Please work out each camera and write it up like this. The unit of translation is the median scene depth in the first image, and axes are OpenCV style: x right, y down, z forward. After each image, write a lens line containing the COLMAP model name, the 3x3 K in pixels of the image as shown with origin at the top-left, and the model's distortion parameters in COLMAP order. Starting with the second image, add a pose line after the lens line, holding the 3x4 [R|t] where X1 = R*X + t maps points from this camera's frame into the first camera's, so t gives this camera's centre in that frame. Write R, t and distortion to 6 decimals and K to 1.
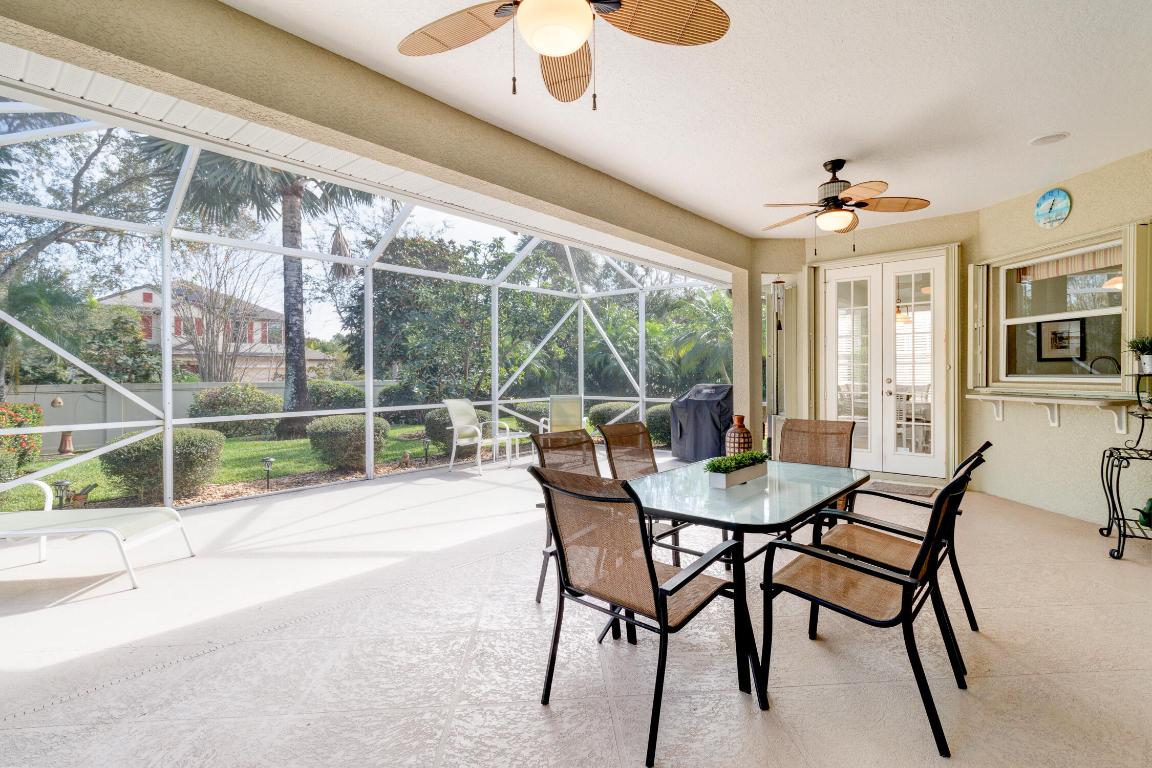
lens RADIAL K [[544.8, 0, 577.9], [0, 544.8, 378.3], [0, 0, 1]] dist [0.004968, 0.000424]
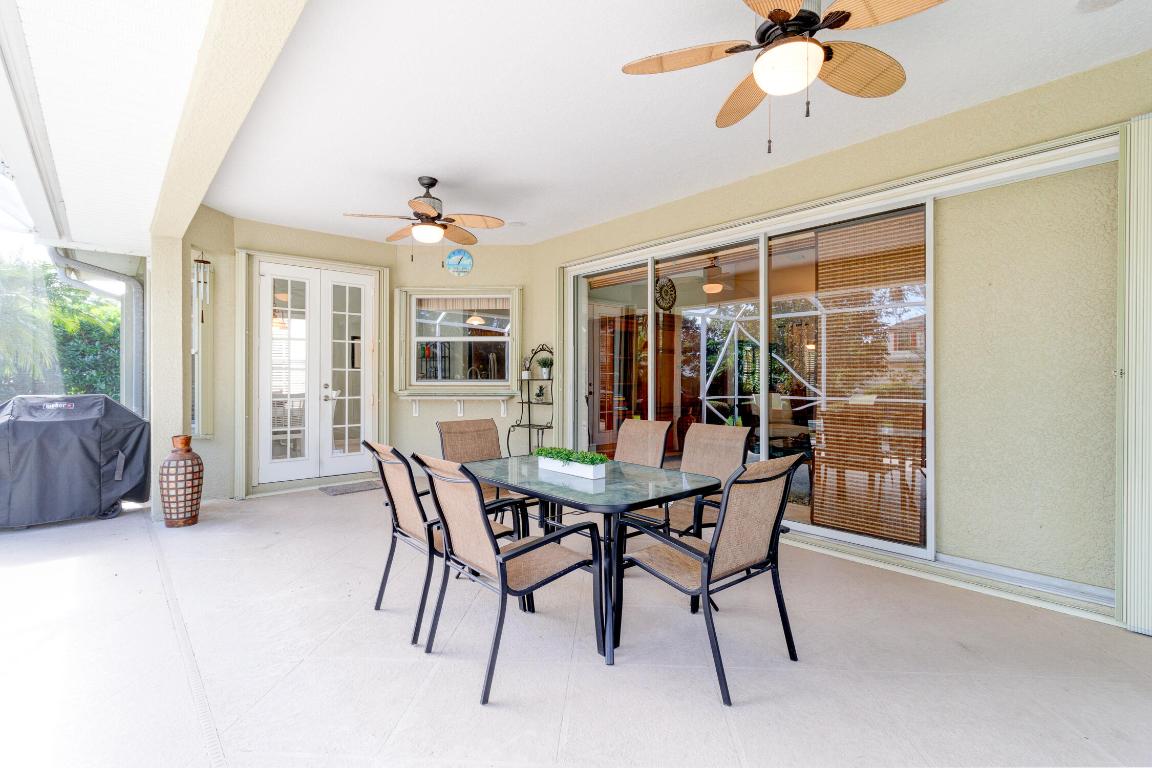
lens RADIAL K [[544.8, 0, 578.8], [0, 544.8, 379.0], [0, 0, 1]] dist [0.004968, 0.000424]
pose [[0.130794, 0.001654, 0.991408, -0.208070], [0.007663, 0.999967, -0.002679, -0.001018], [-0.991380, 0.007948, 0.130777, 0.219843]]
